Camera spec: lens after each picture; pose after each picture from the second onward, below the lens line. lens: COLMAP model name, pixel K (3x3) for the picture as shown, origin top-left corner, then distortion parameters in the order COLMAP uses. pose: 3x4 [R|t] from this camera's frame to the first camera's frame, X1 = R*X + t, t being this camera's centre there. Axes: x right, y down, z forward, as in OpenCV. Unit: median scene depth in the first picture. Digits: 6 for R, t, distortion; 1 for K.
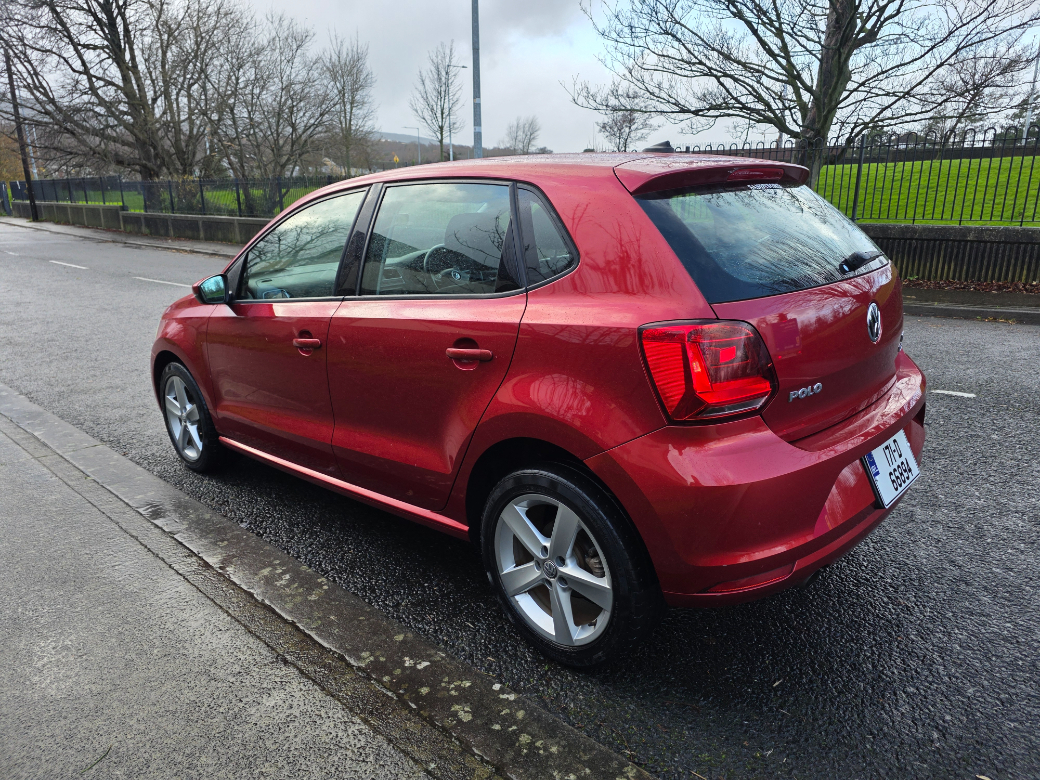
lens RADIAL K [[675.7, 0, 520.0], [0, 675.7, 390.0], [0, 0, 1]] dist [0.002378, 0.001549]
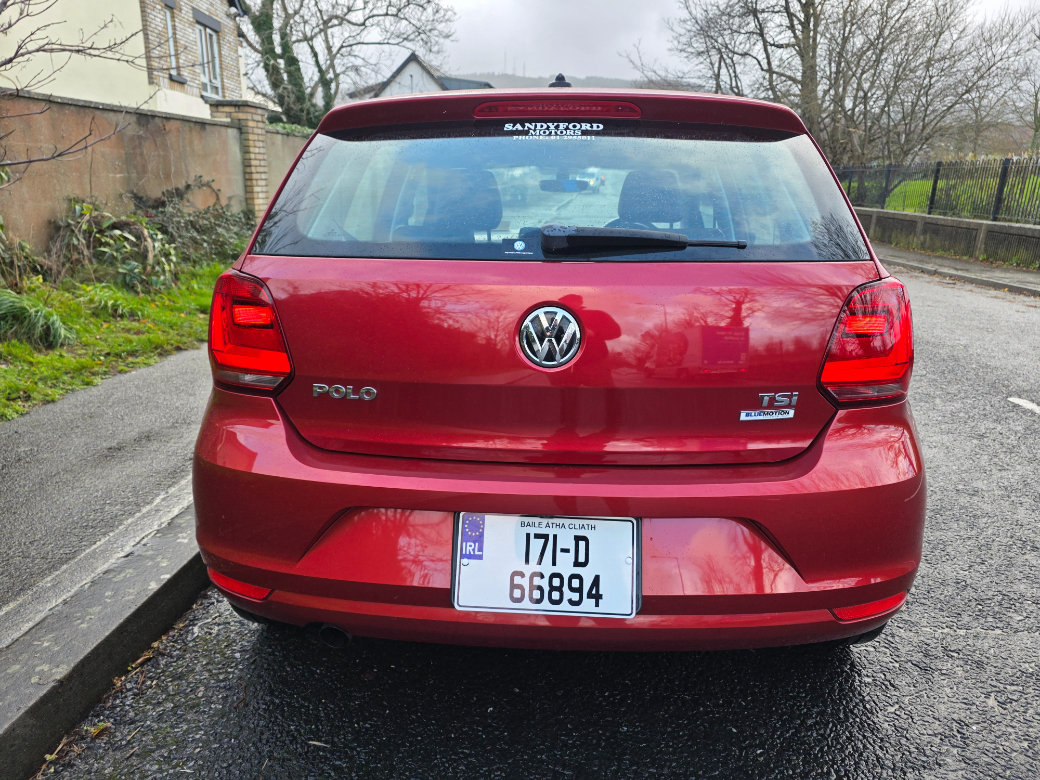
lens RADIAL K [[675.7, 0, 520.0], [0, 675.7, 390.0], [0, 0, 1]] dist [0.002378, 0.001549]
pose [[0.654261, 0.247397, -0.714659, 0.933626], [-0.237575, 0.964376, 0.116346, -0.112770], [0.717984, 0.093665, 0.689729, 0.535433]]
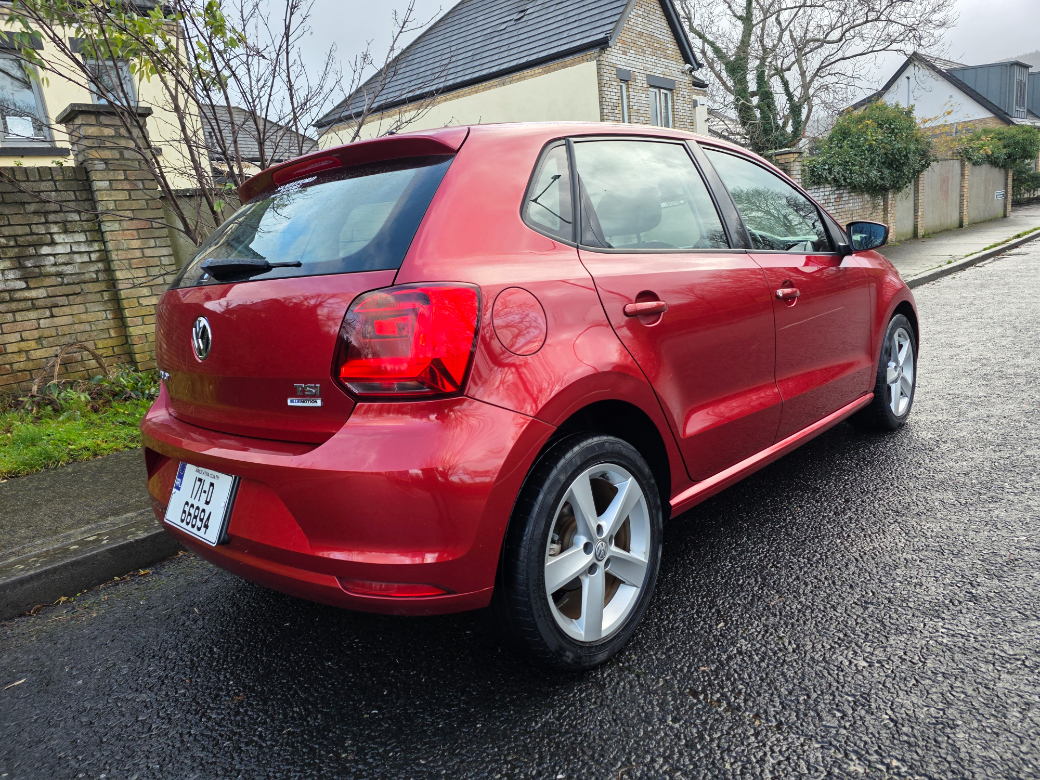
lens RADIAL K [[675.7, 0, 520.0], [0, 675.7, 390.0], [0, 0, 1]] dist [0.002378, 0.001549]
pose [[0.038115, 0.228533, -0.972790, 1.381625], [-0.171173, 0.960601, 0.218963, -0.292126], [0.984503, 0.158170, 0.075732, 1.314490]]
